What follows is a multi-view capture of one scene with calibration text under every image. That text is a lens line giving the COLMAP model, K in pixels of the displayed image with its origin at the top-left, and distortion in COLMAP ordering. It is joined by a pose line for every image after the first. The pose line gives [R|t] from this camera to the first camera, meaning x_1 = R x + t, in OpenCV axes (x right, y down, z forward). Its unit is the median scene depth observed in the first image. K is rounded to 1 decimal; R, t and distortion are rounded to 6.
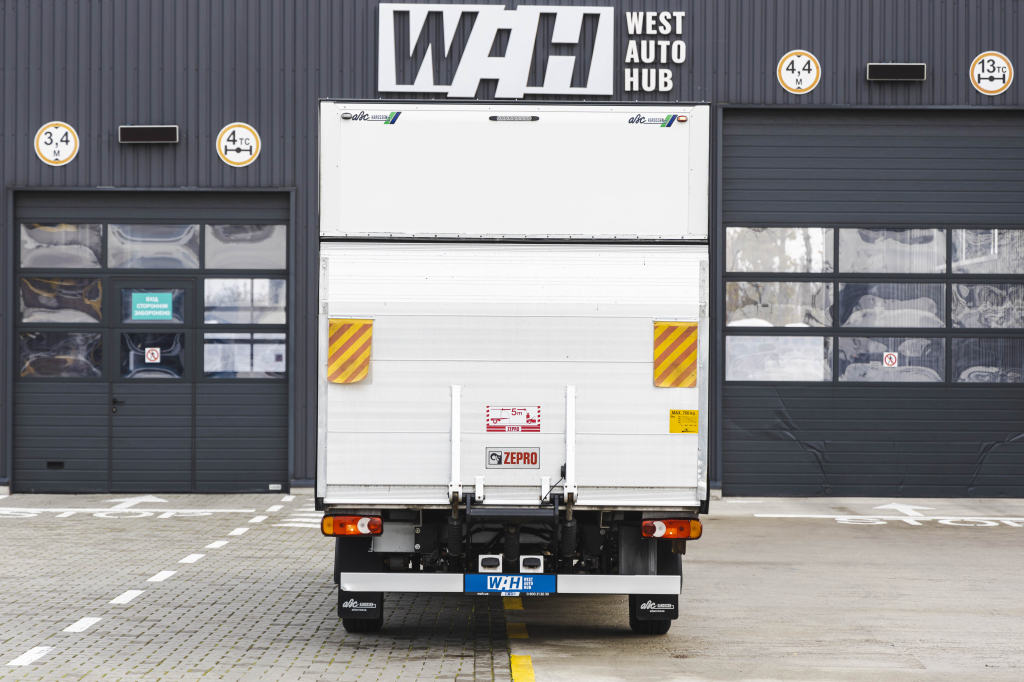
lens RADIAL K [[3164.6, 0, 512.0], [0, 3164.6, 341.0], [0, 0, 1]] dist [0.069875, 0.507821]
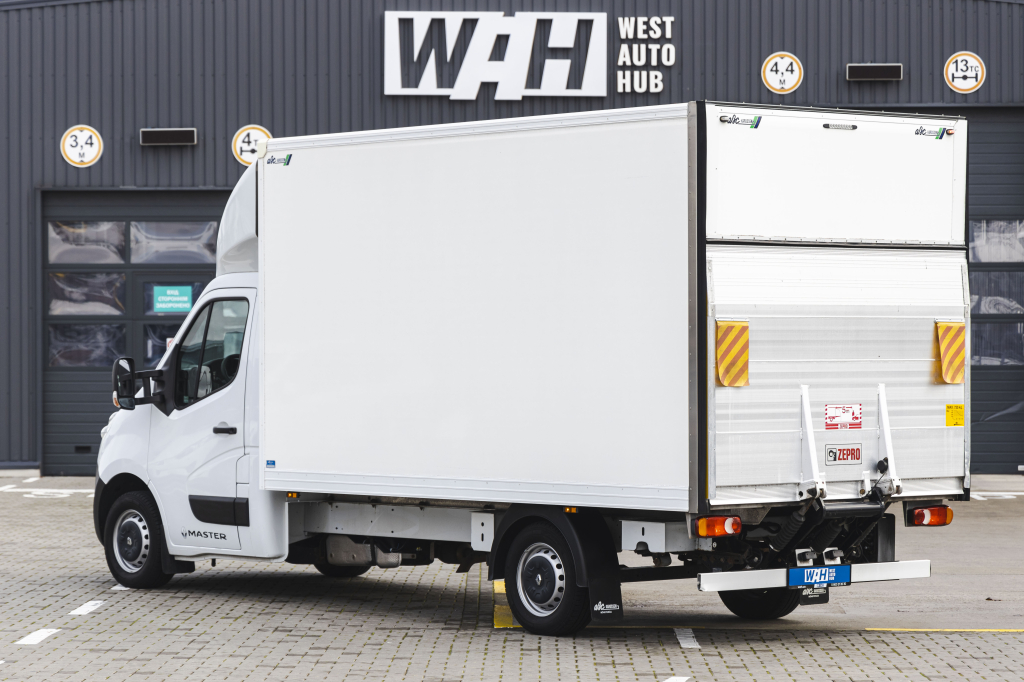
lens RADIAL K [[3215.2, 0, 496.9], [0, 3215.2, 342.5], [0, 0, 1]] dist [0.131486, -0.683121]
pose [[0.999929, -0.007065, -0.009554, 0.006385], [0.007123, 0.999956, 0.006118, -0.002804], [0.009511, -0.006186, 0.999936, -0.097849]]
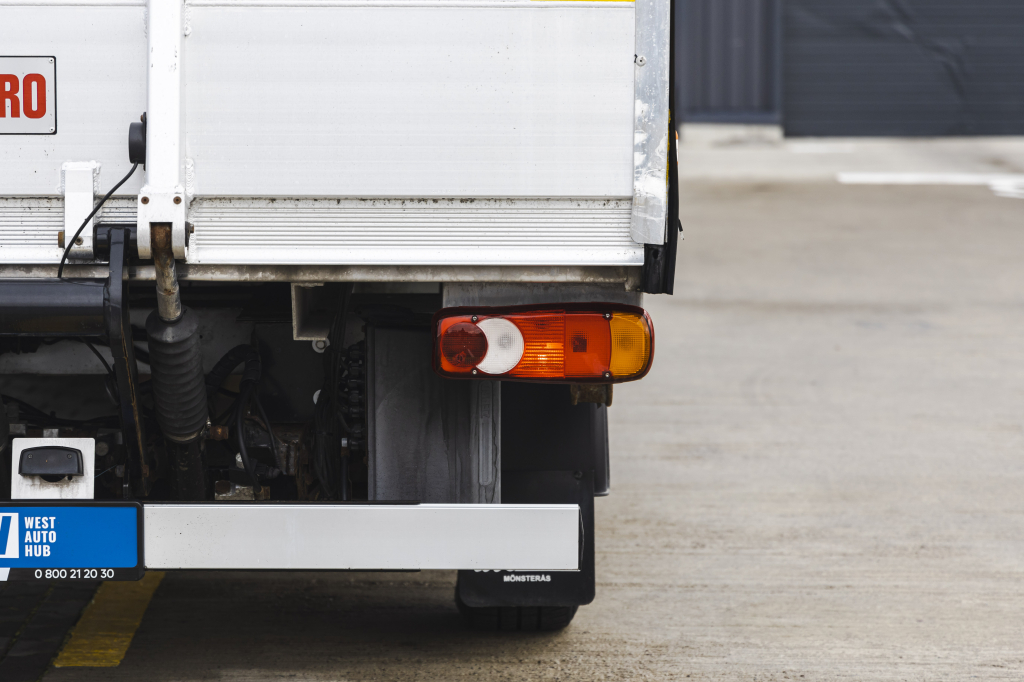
lens RADIAL K [[3438.6, 0, 512.0], [0, 3438.6, 341.0], [0, 0, 1]] dist [0.069805, -0.817677]
pose [[0.999823, -0.004531, -0.018275, 0.037852], [0.006627, 0.993192, 0.116299, 0.016884], [0.017624, -0.116400, 0.993046, 0.497602]]
